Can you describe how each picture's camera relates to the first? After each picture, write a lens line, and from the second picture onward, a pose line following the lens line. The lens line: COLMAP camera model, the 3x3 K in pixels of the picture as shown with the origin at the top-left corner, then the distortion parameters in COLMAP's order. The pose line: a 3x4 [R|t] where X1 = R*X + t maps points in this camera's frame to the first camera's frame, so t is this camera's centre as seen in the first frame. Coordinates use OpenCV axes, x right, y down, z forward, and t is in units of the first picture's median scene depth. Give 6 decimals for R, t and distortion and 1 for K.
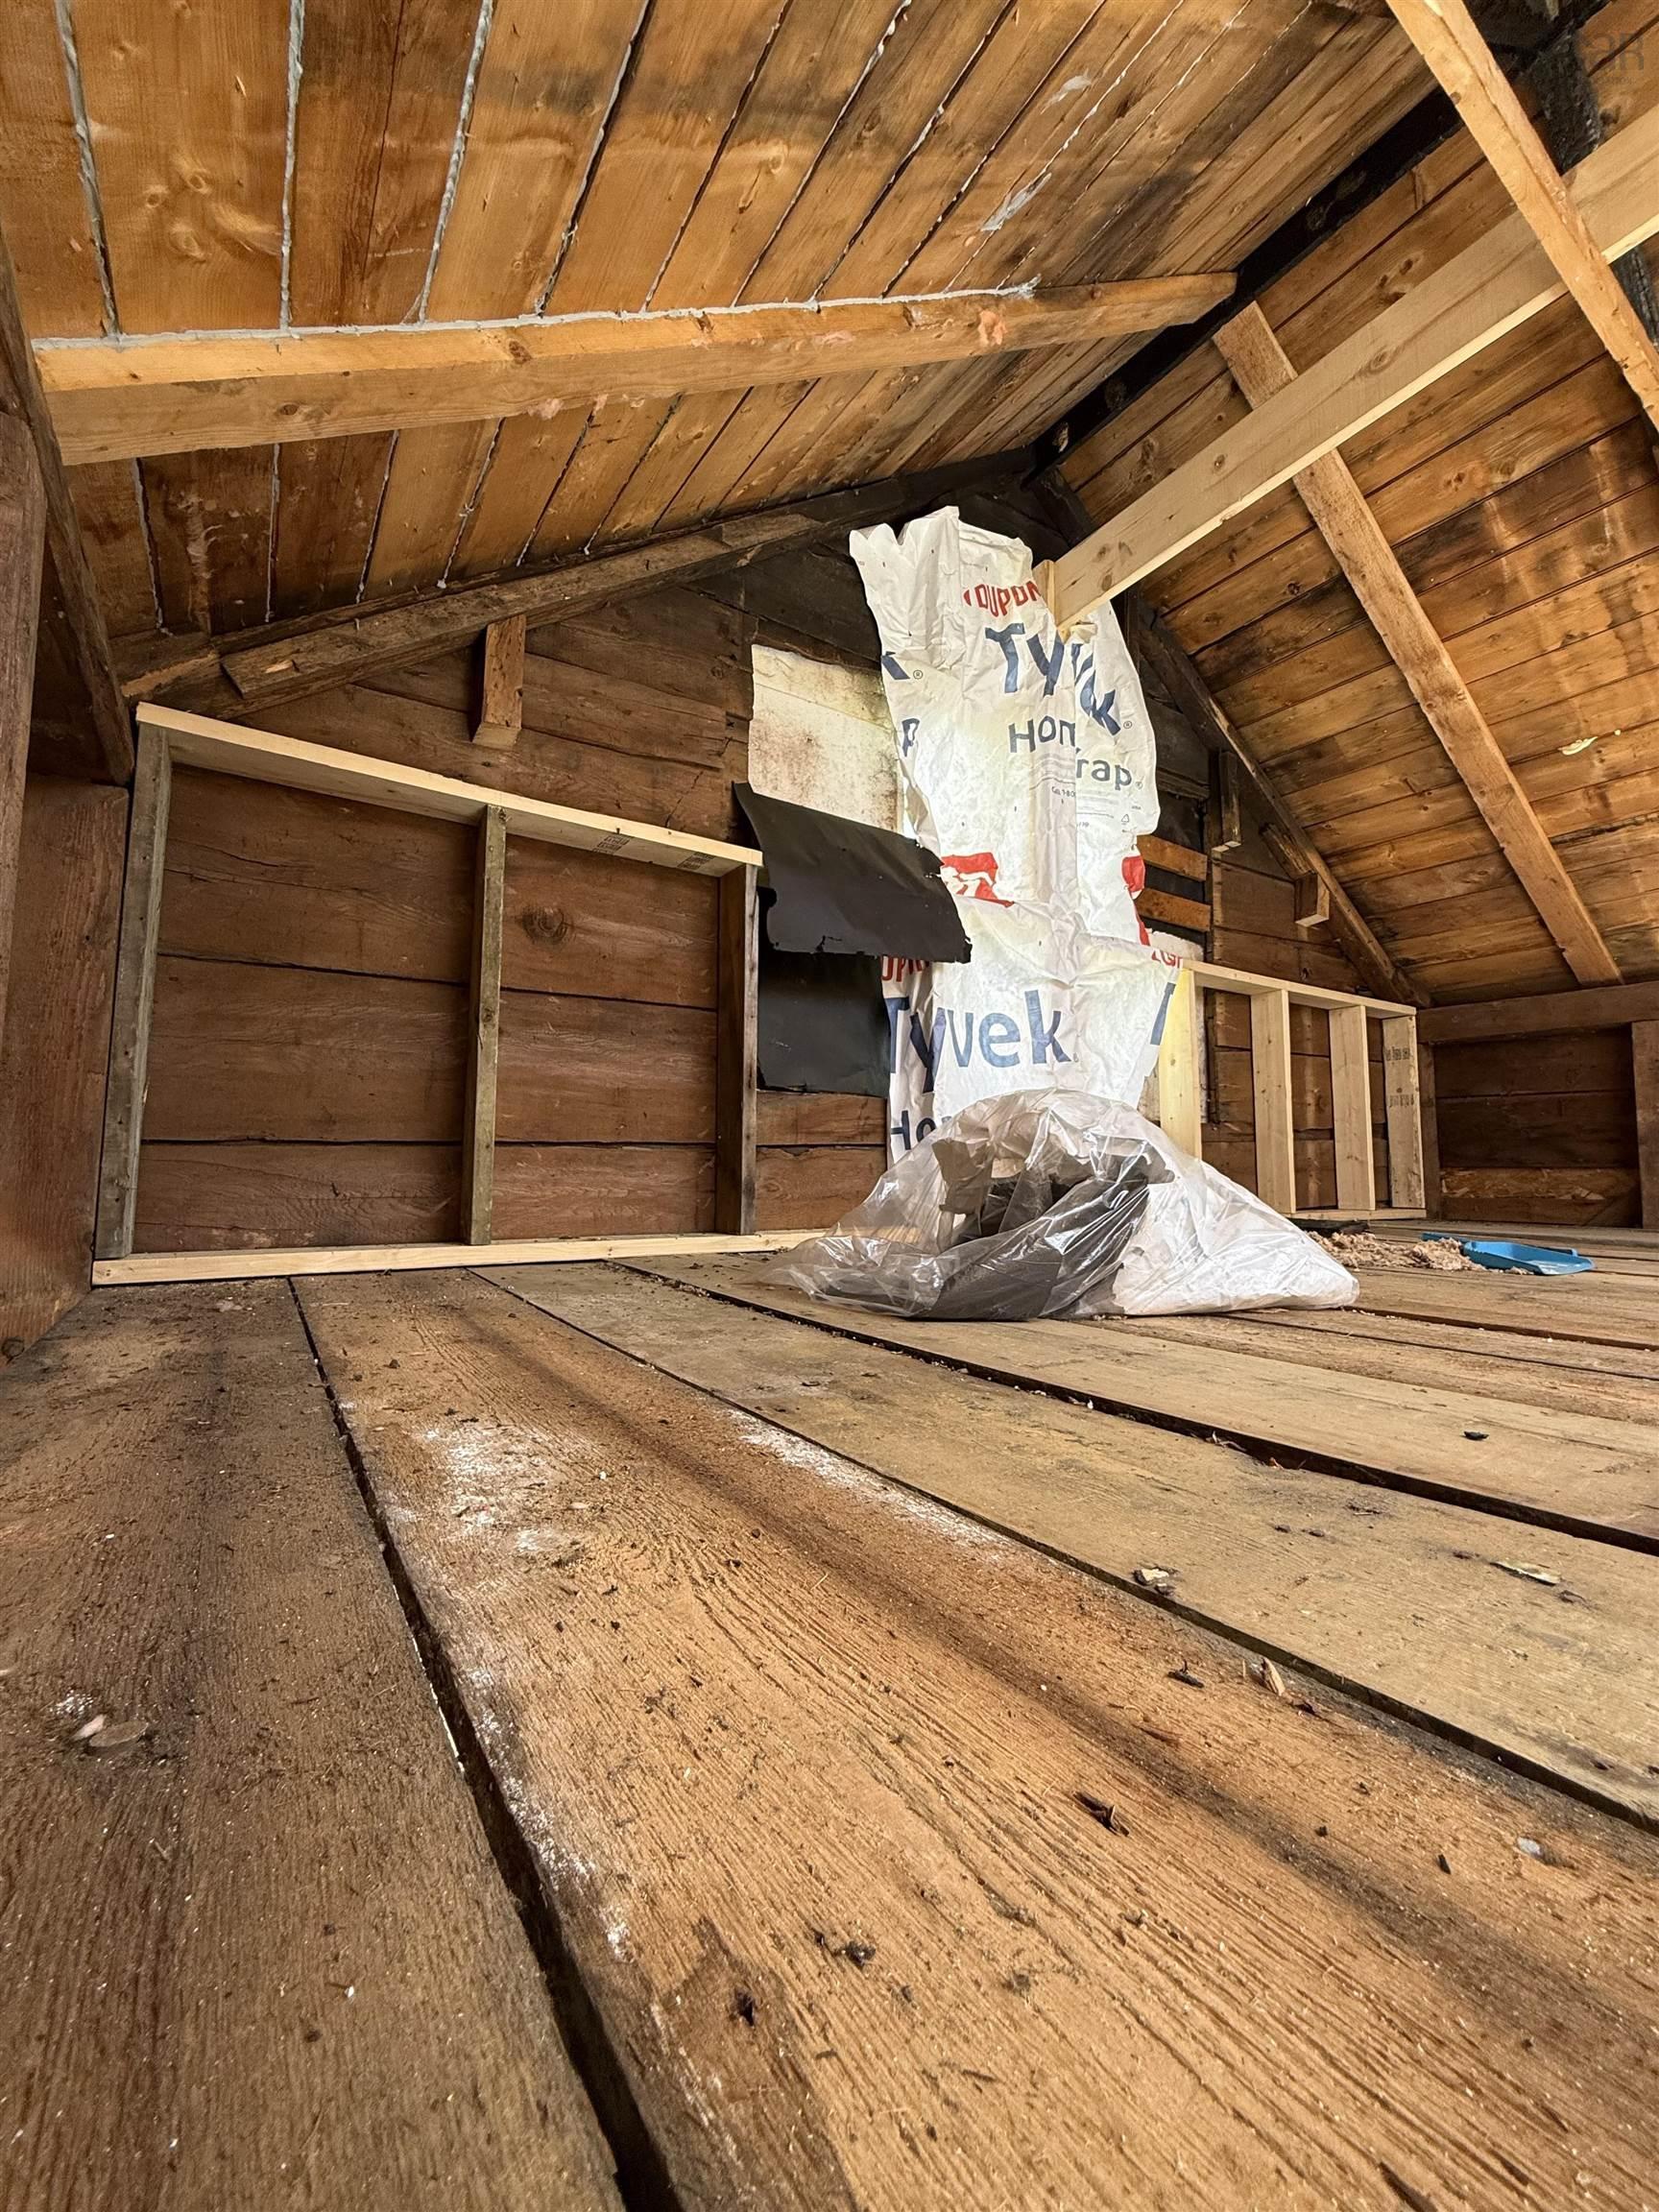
lens RADIAL K [[878.3, 0, 823.0], [0, 878.3, 1095.1], [0, 0, 1]] dist [-0.000241, 0.000124]
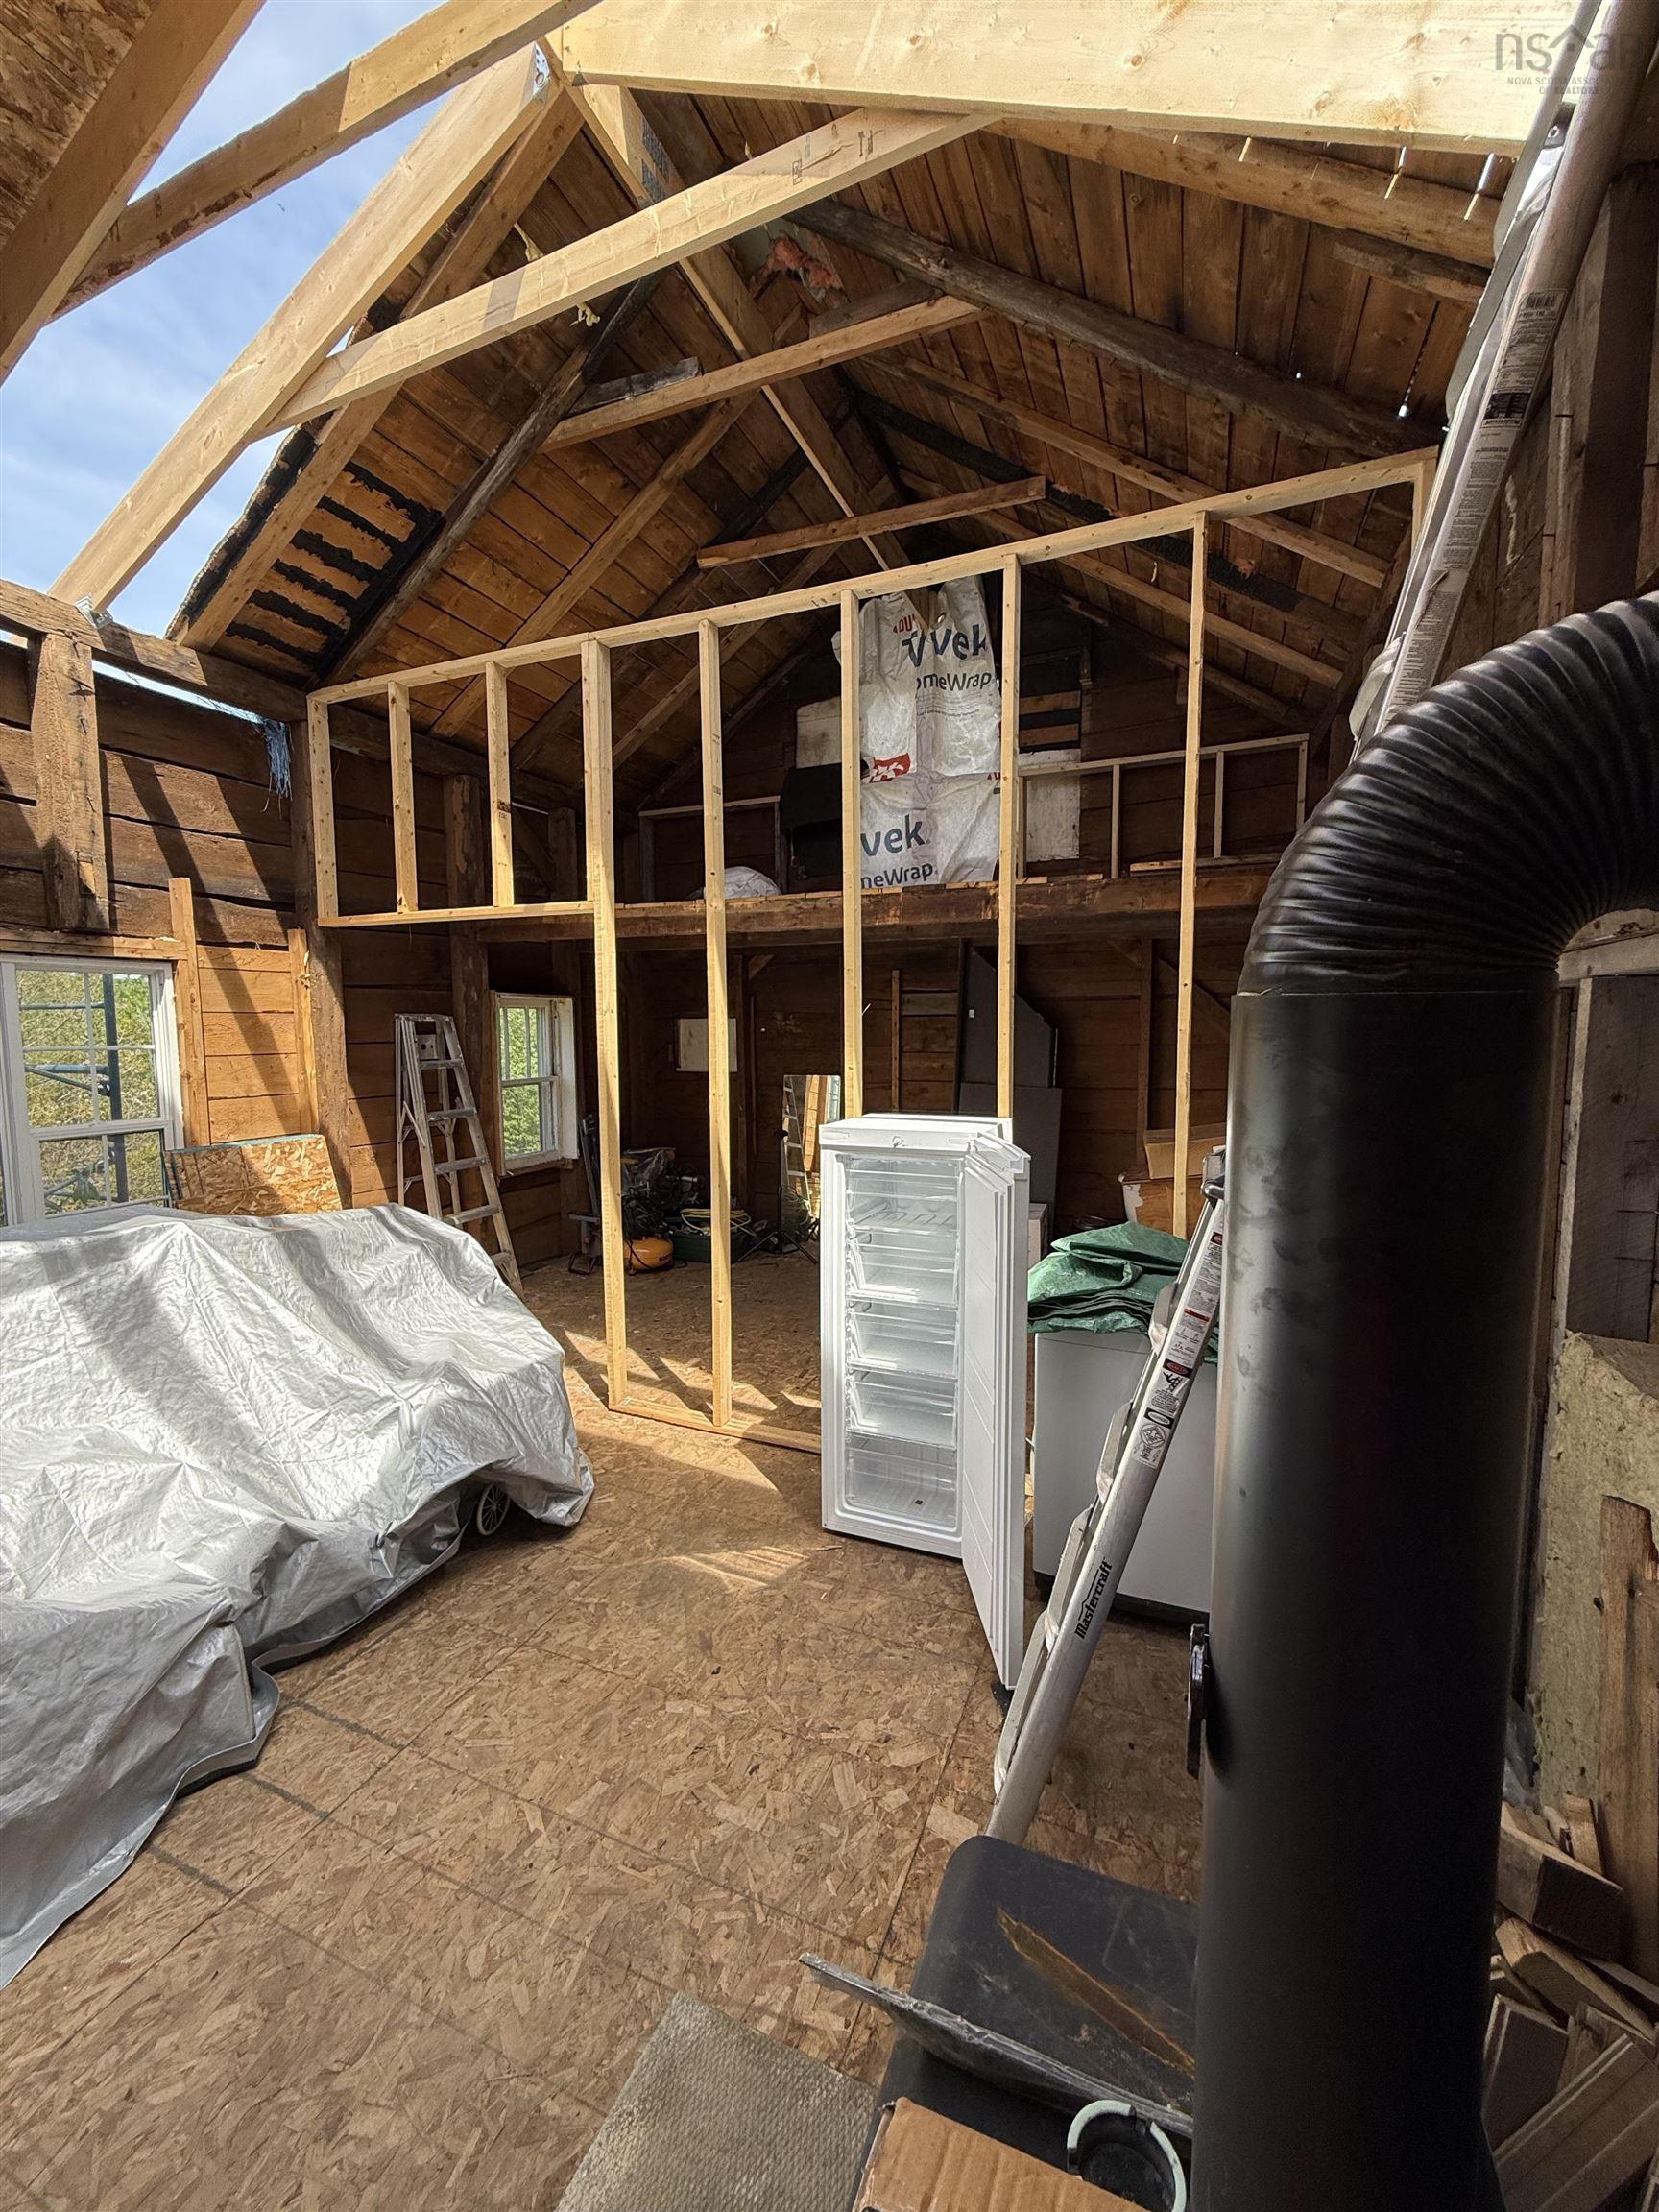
lens RADIAL K [[878.3, 0, 830.7], [0, 878.3, 1099.2], [0, 0, 1]] dist [-0.000241, 0.000124]
pose [[0.557409, 0.058749, -0.828157, 2.064417], [0.086644, 0.987930, 0.128402, 0.298976], [0.825704, -0.143327, 0.545591, -0.499339]]
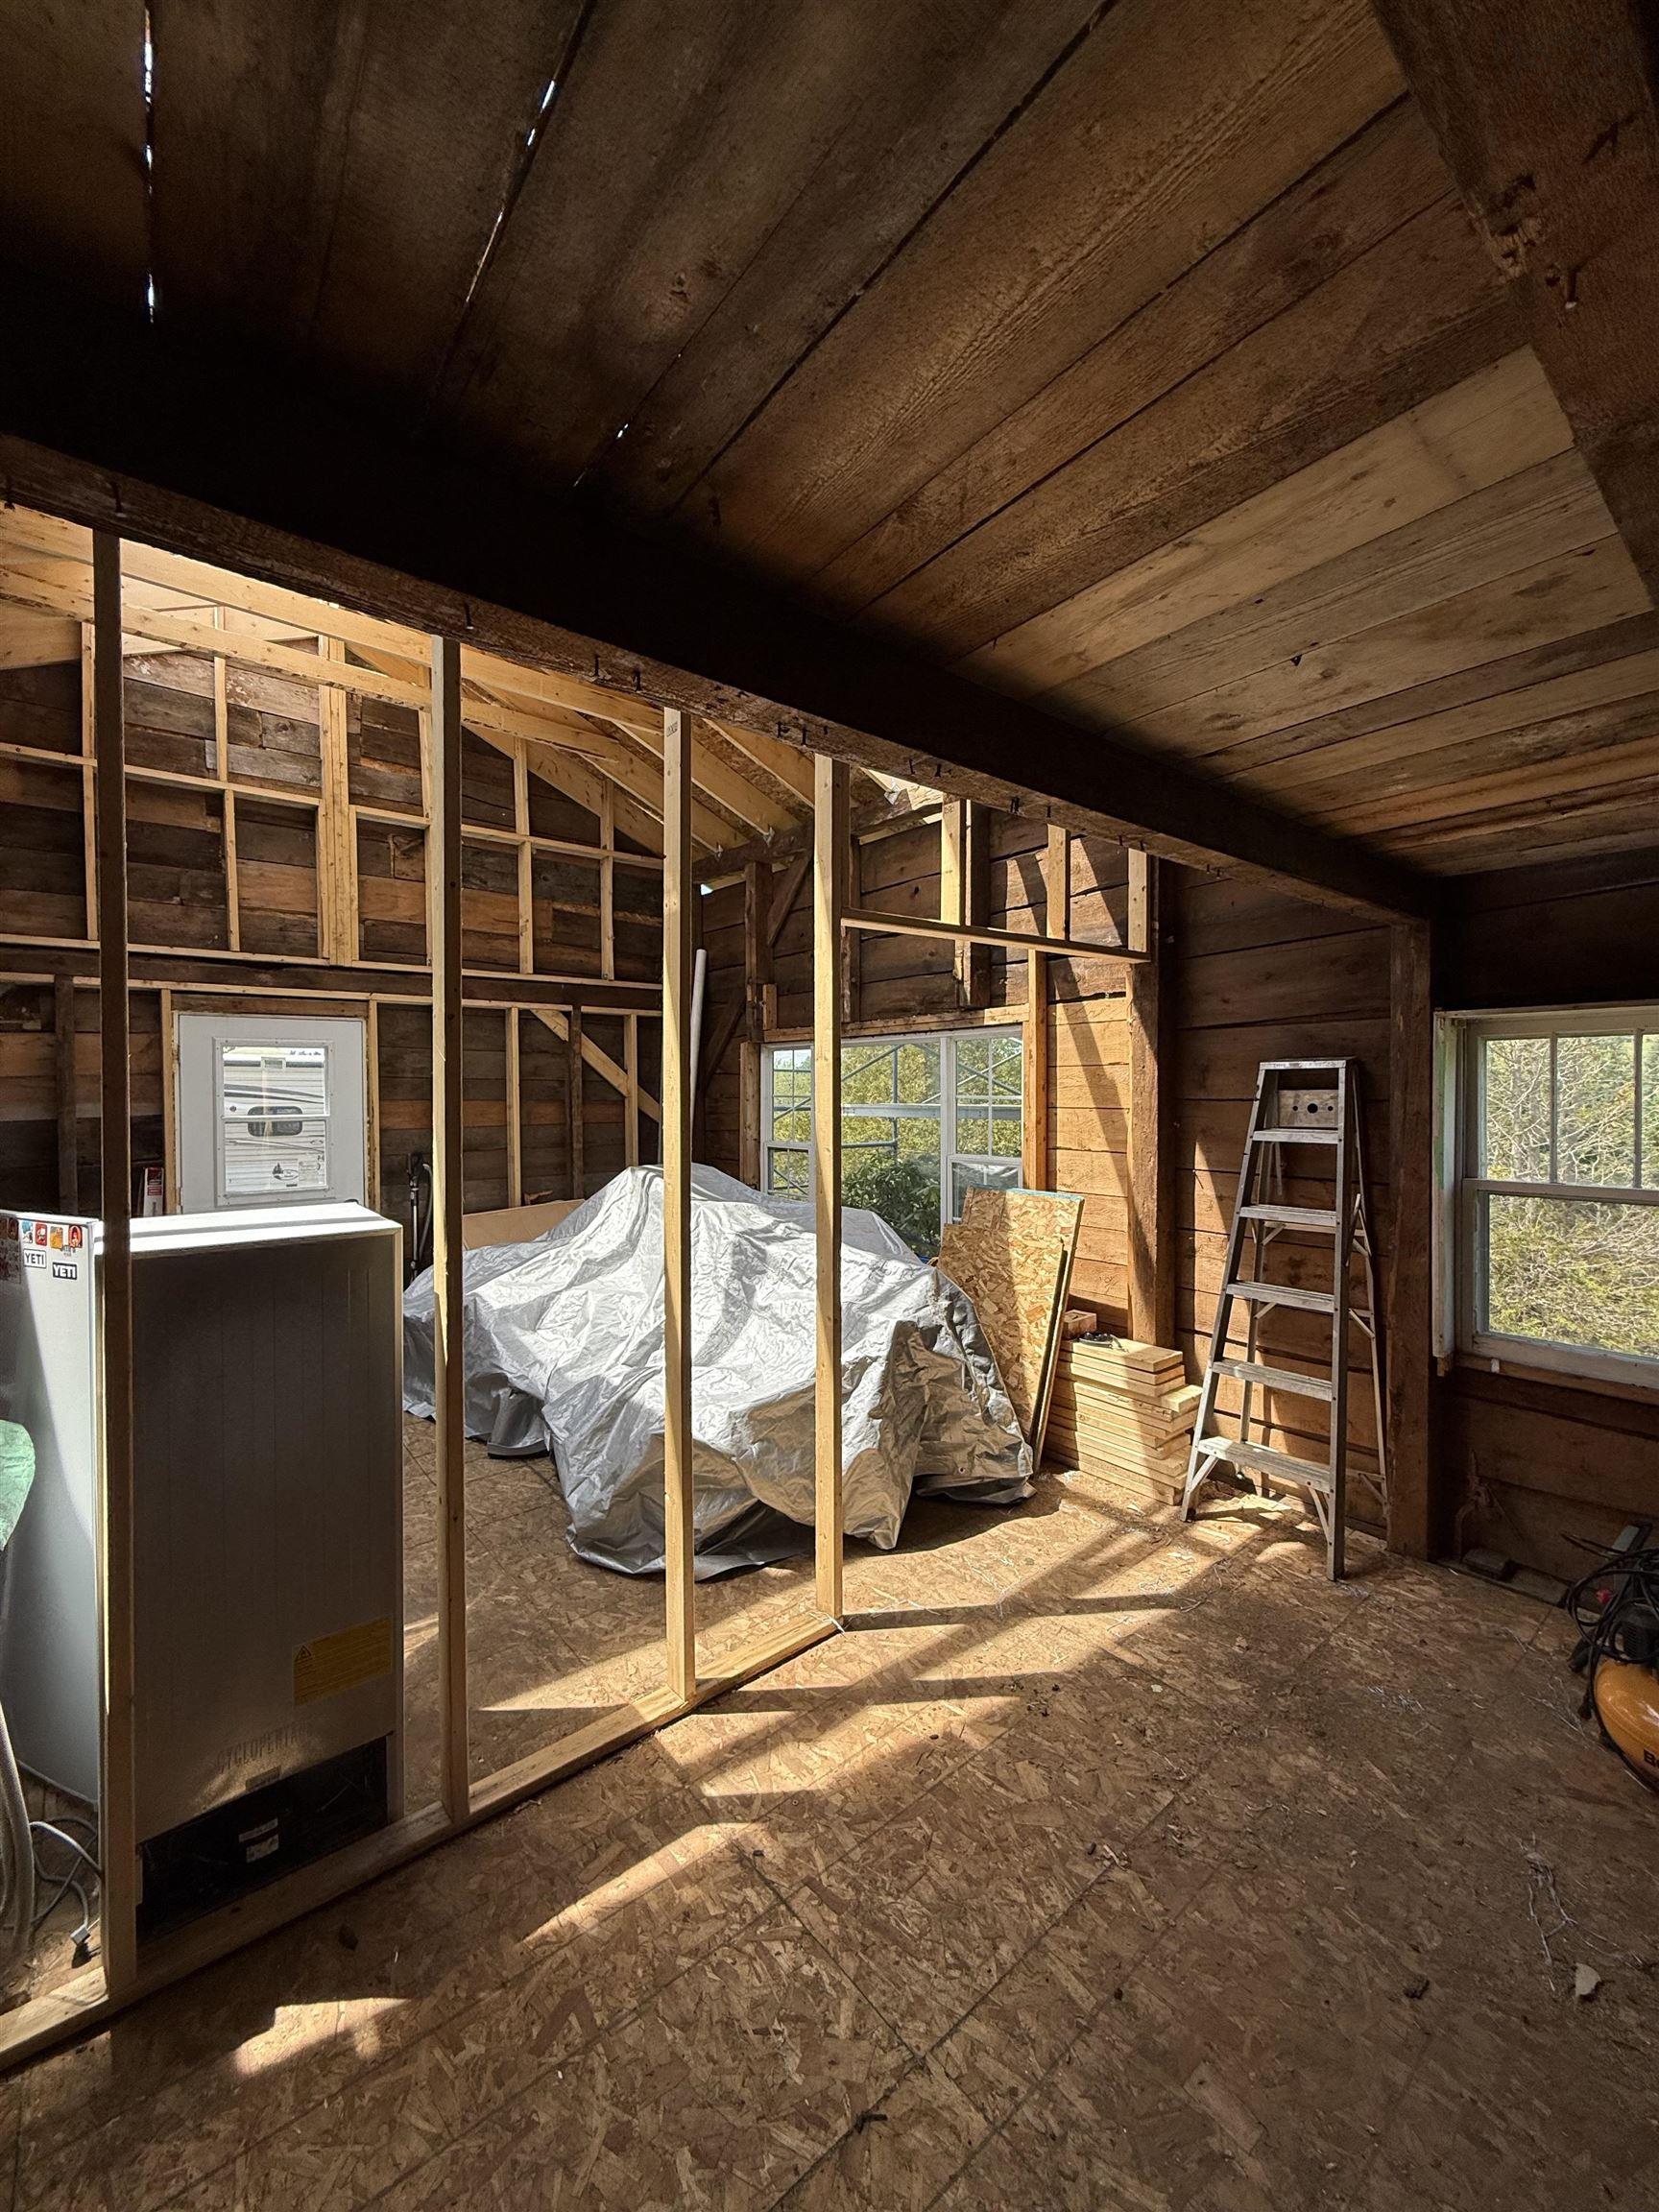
lens RADIAL K [[878.3, 0, 831.1], [0, 878.3, 1099.3], [0, 0, 1]] dist [-0.000241, 0.000124]
pose [[-0.993849, -0.000154, -0.110742, 0.791341], [0.009074, 0.996524, -0.082812, 0.441526], [0.110370, -0.083308, -0.990393, 1.004370]]
